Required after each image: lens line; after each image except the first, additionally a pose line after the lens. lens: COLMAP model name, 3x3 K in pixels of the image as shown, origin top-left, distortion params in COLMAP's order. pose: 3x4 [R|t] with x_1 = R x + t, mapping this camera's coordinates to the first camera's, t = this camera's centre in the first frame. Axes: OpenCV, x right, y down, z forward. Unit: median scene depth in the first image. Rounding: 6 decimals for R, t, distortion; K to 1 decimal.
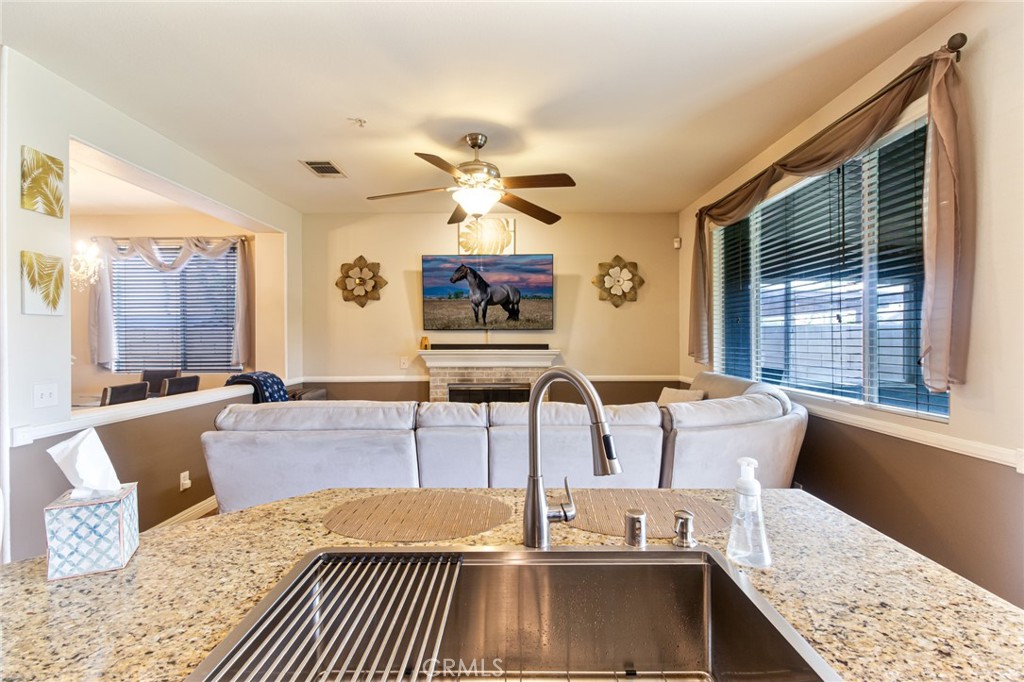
lens RADIAL K [[469.5, 0, 515.3], [0, 469.5, 337.2], [0, 0, 1]] dist [0.021302, -0.015037]
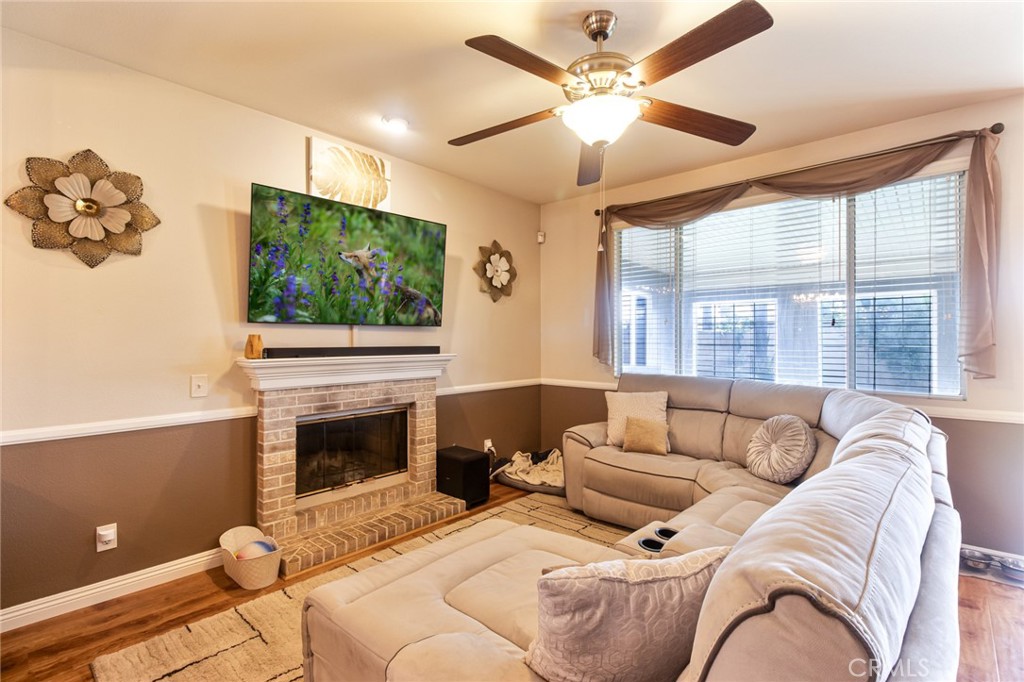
lens RADIAL K [[476.0, 0, 515.3], [0, 476.0, 336.6], [0, 0, 1]] dist [0.023471, -0.015814]
pose [[0.669426, 0.006113, 0.742853, -0.396302], [-0.002023, 0.999977, -0.006406, 0.004351], [-0.742876, 0.002786, 0.669423, 0.404992]]
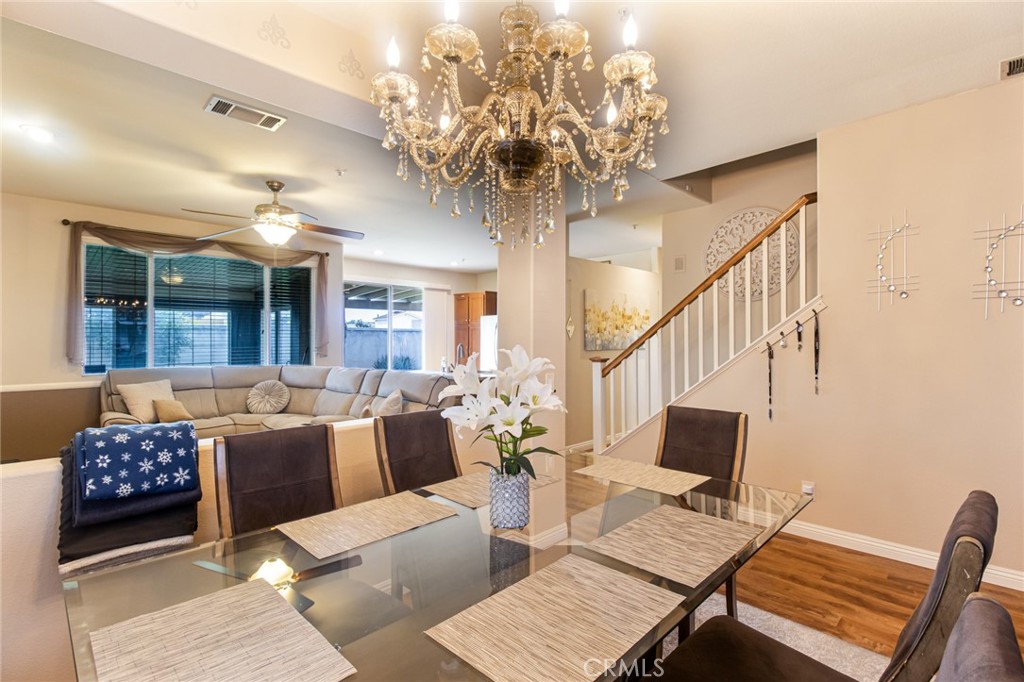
lens RADIAL K [[476.0, 0, 515.3], [0, 476.0, 336.6], [0, 0, 1]] dist [0.023471, -0.015814]
pose [[-0.706256, 0.008010, 0.707911, -0.910686], [0.004527, 0.999967, -0.006798, 0.003413], [-0.707942, -0.001596, -0.706269, 0.907660]]
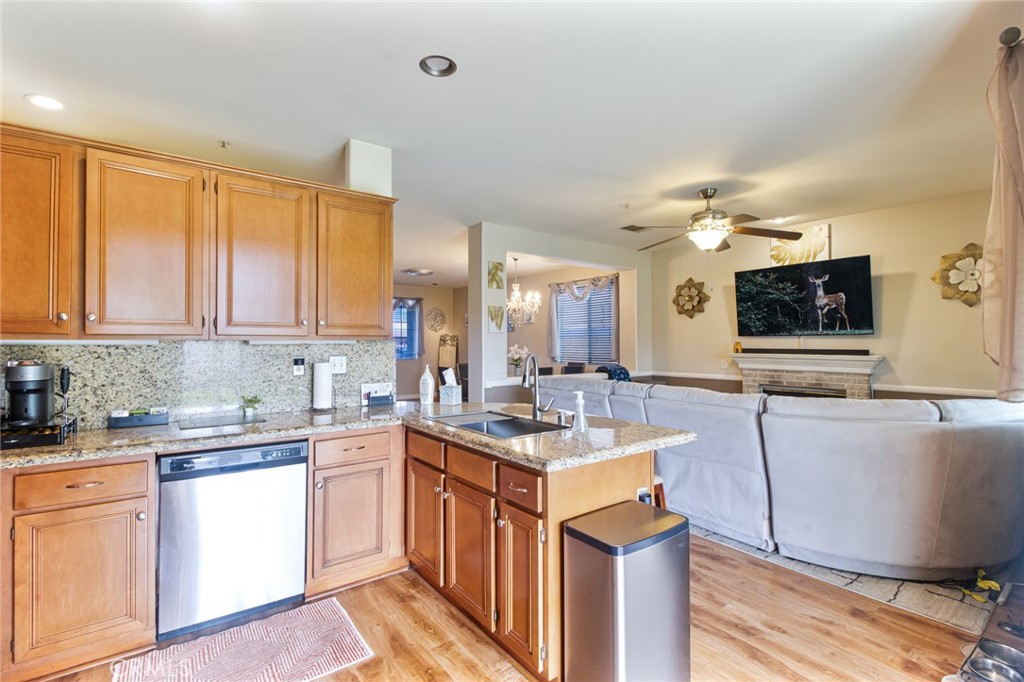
lens RADIAL K [[469.5, 0, 515.3], [0, 469.5, 337.2], [0, 0, 1]] dist [0.021302, -0.015037]
pose [[0.605697, -0.007905, -0.795656, 0.394576], [0.000169, 0.999952, -0.009806, -0.001418], [0.795695, 0.005805, 0.605669, -0.138383]]
